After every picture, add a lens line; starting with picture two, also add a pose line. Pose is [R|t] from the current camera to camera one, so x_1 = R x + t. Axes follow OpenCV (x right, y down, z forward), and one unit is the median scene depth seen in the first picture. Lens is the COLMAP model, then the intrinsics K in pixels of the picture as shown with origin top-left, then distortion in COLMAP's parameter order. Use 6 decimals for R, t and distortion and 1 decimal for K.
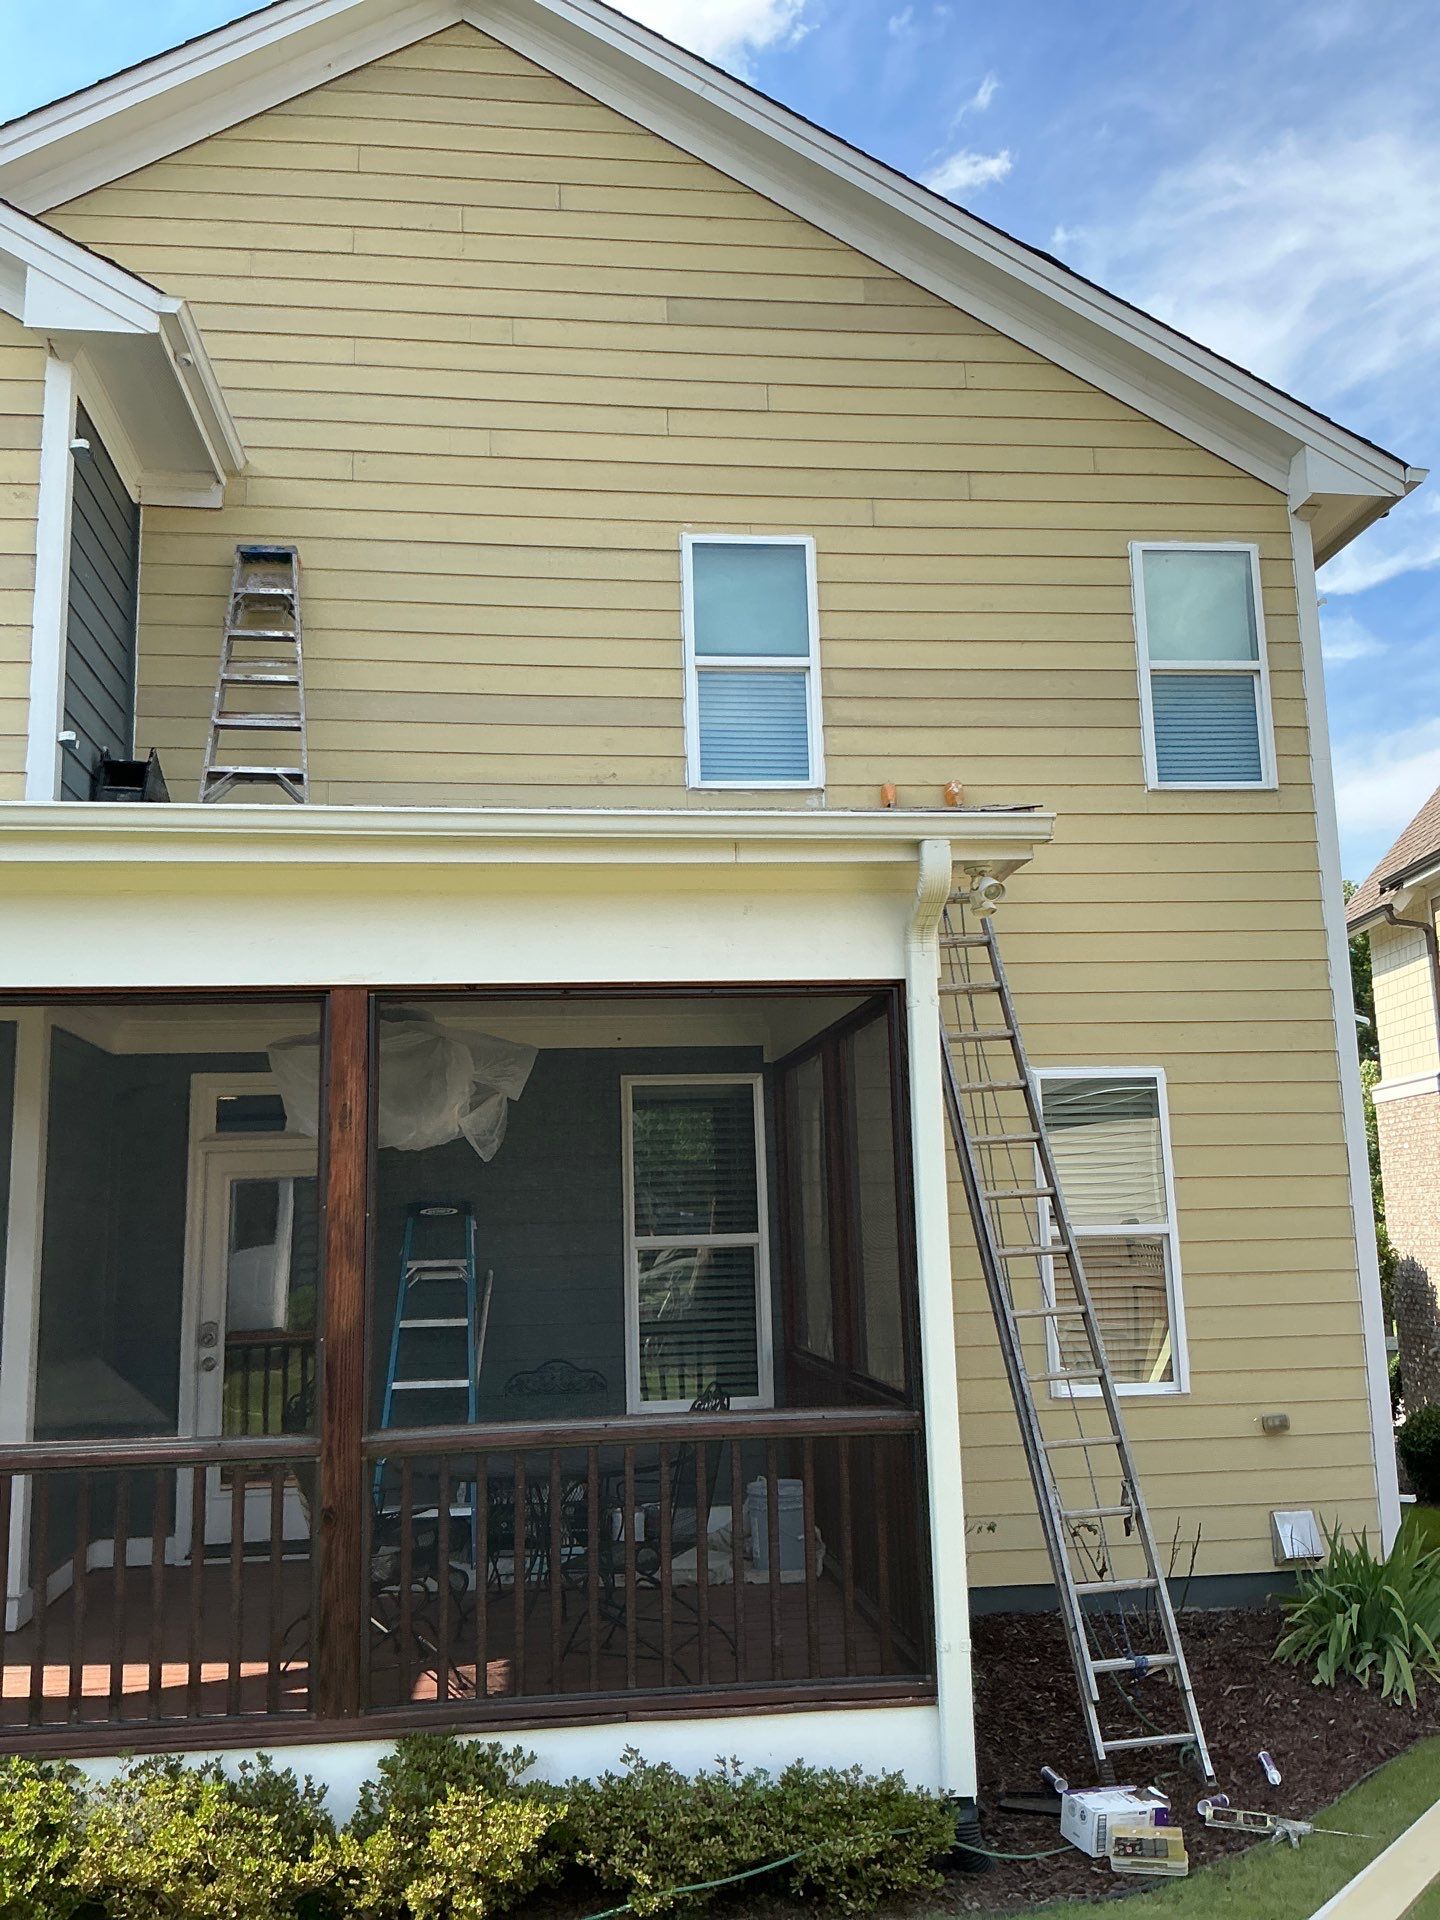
lens RADIAL K [[1584.4, 0, 716.6], [0, 1584.4, 958.4], [0, 0, 1]] dist [0.061453, -0.105033]
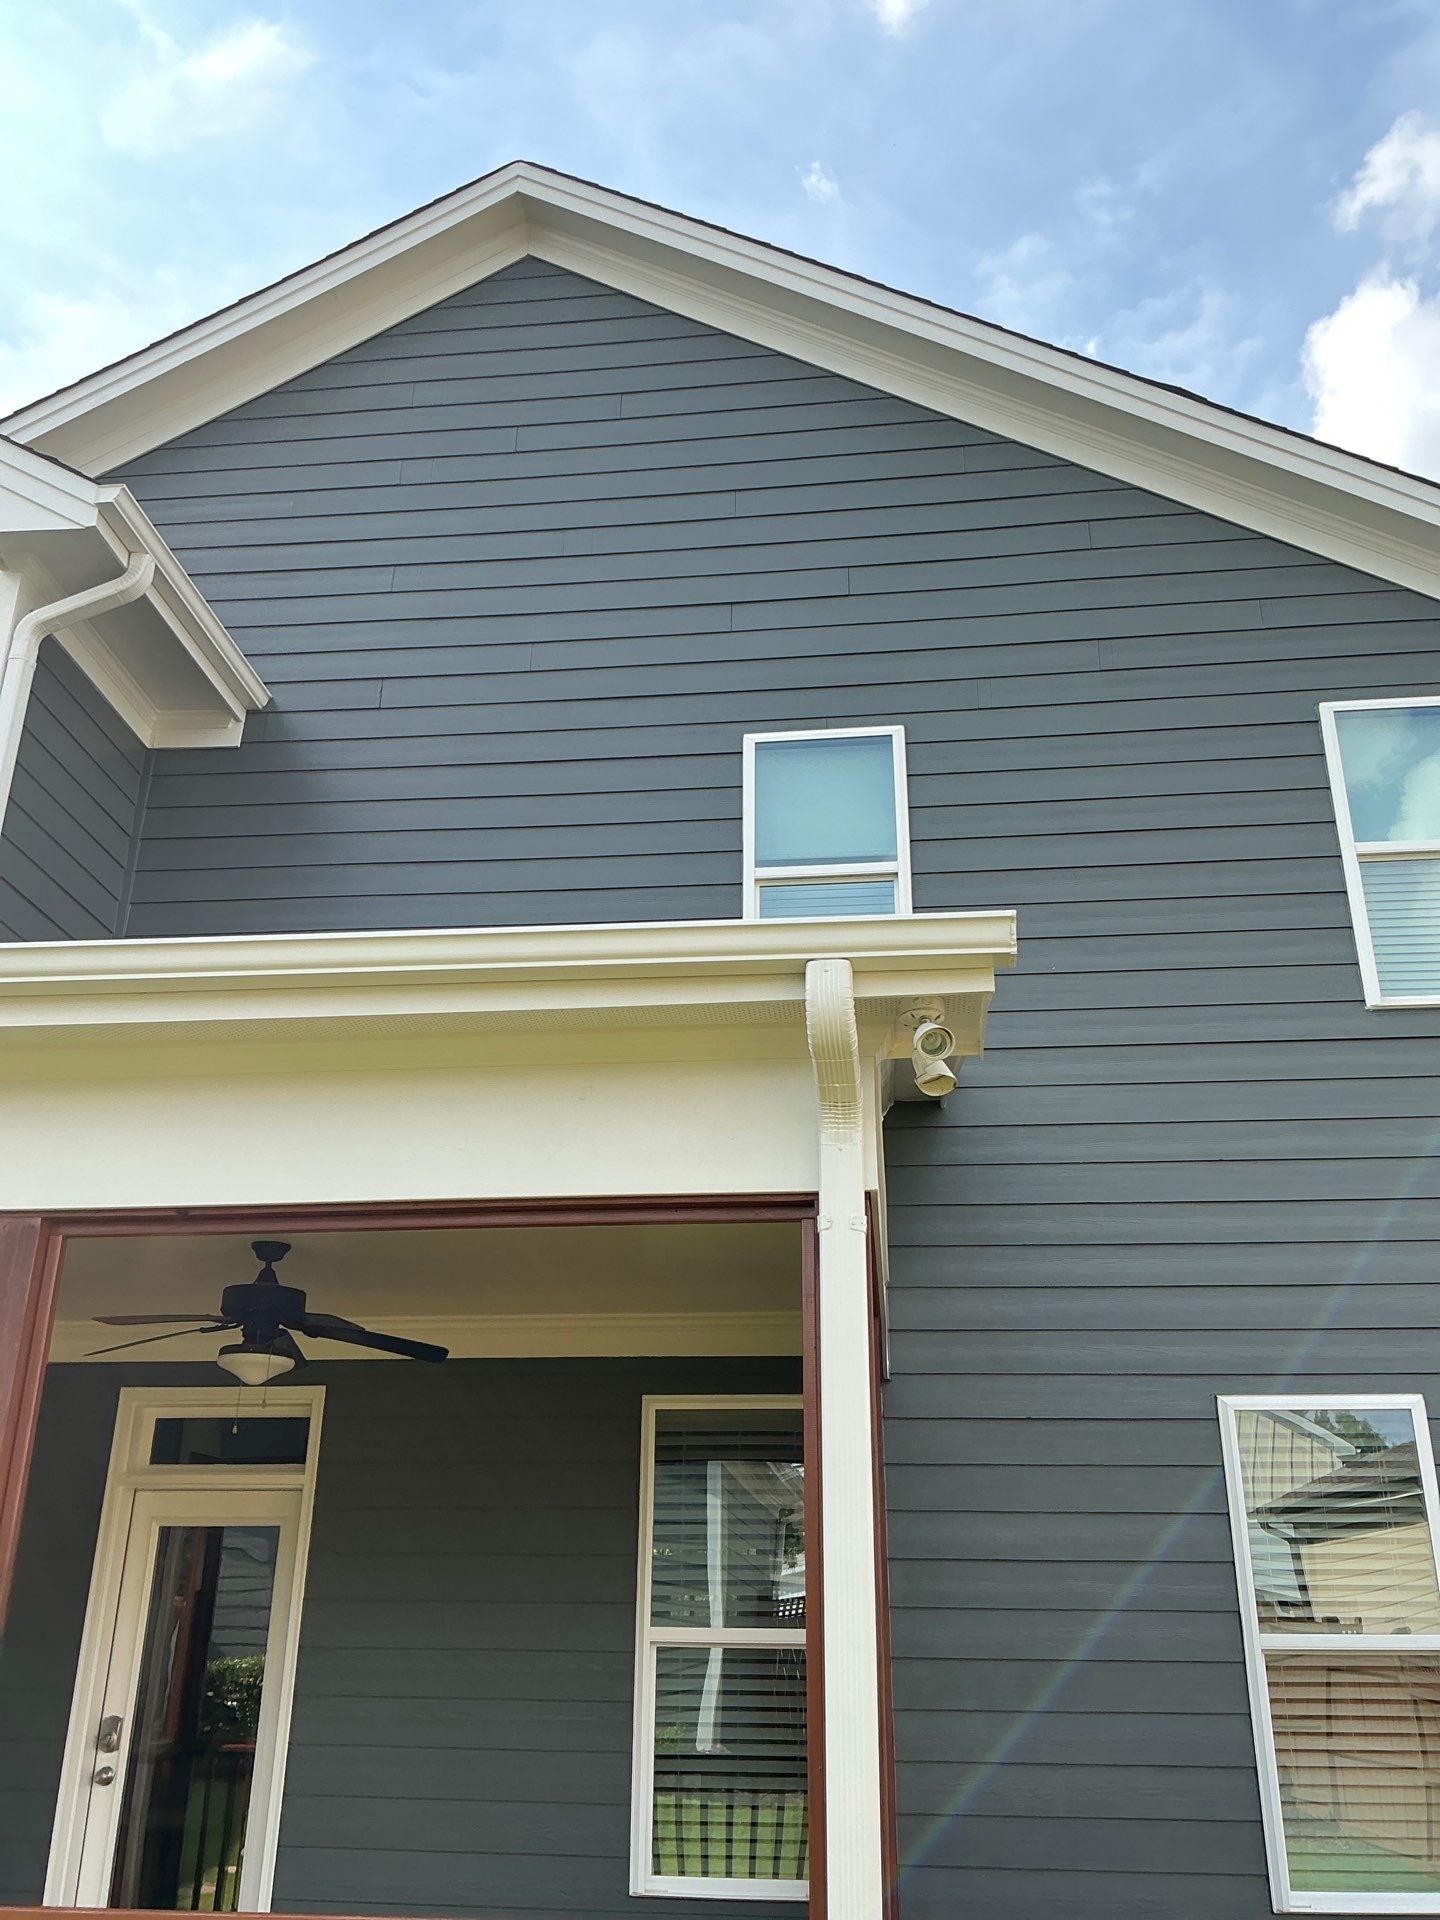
lens RADIAL K [[1584.4, 0, 719.7], [0, 1584.4, 958.6], [0, 0, 1]] dist [0.061453, -0.105033]
pose [[0.974005, -0.054168, -0.219957, 0.158328], [0.001371, 0.972381, -0.233393, 0.050026], [0.226524, 0.227025, 0.947178, 0.248438]]
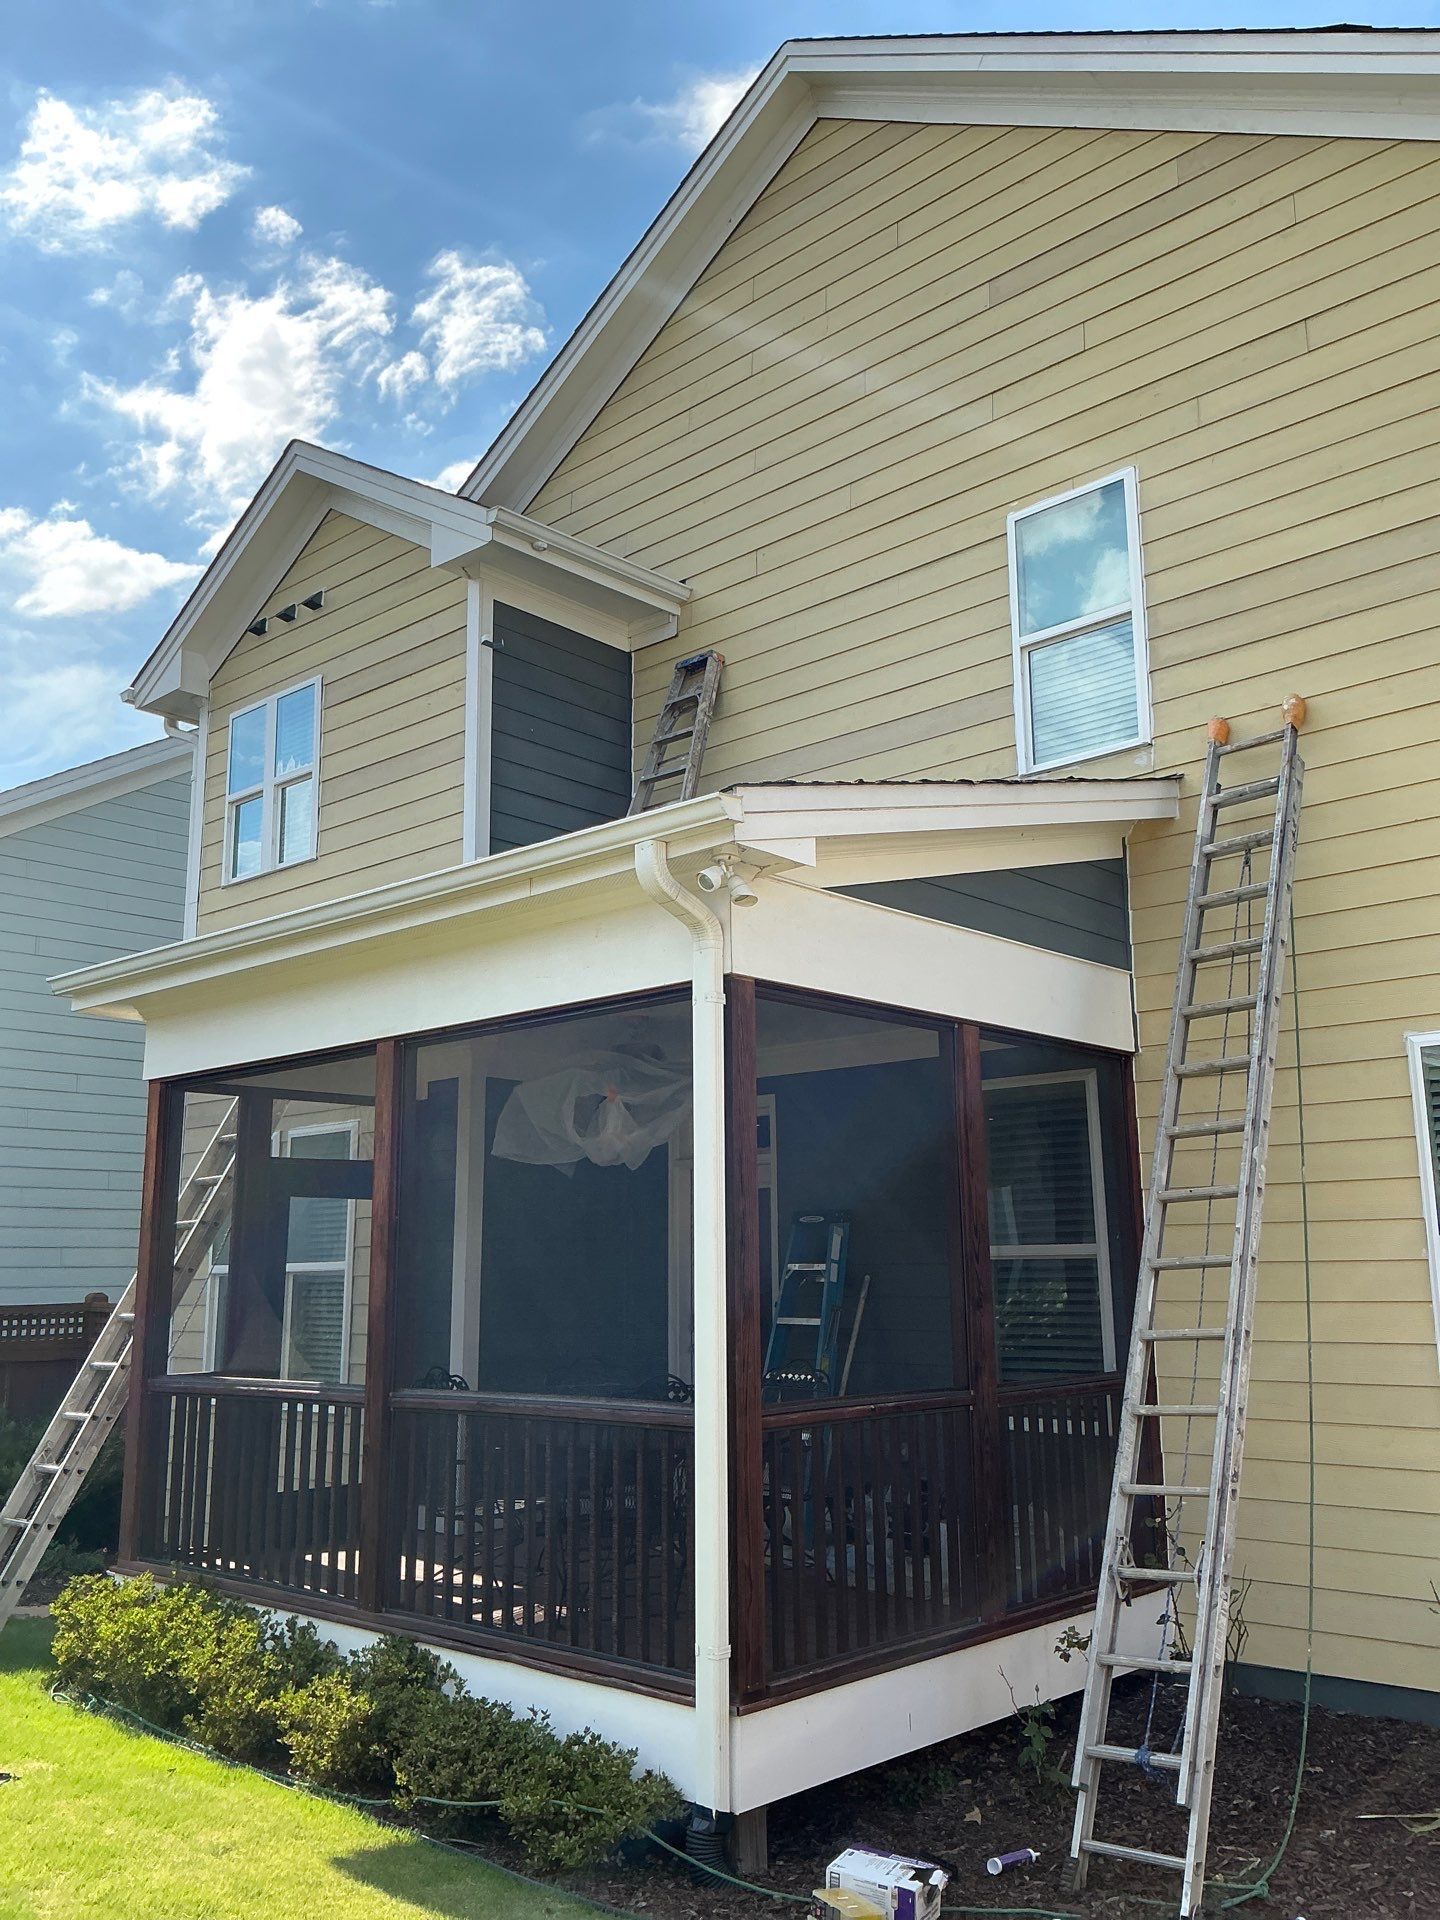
lens RADIAL K [[1584.4, 0, 725.2], [0, 1584.4, 959.4], [0, 0, 1]] dist [0.061453, -0.105033]
pose [[0.649506, -0.130131, -0.749138, 0.615505], [0.119883, 0.990449, -0.068109, 0.049617], [0.750846, -0.045572, 0.658903, 0.245020]]
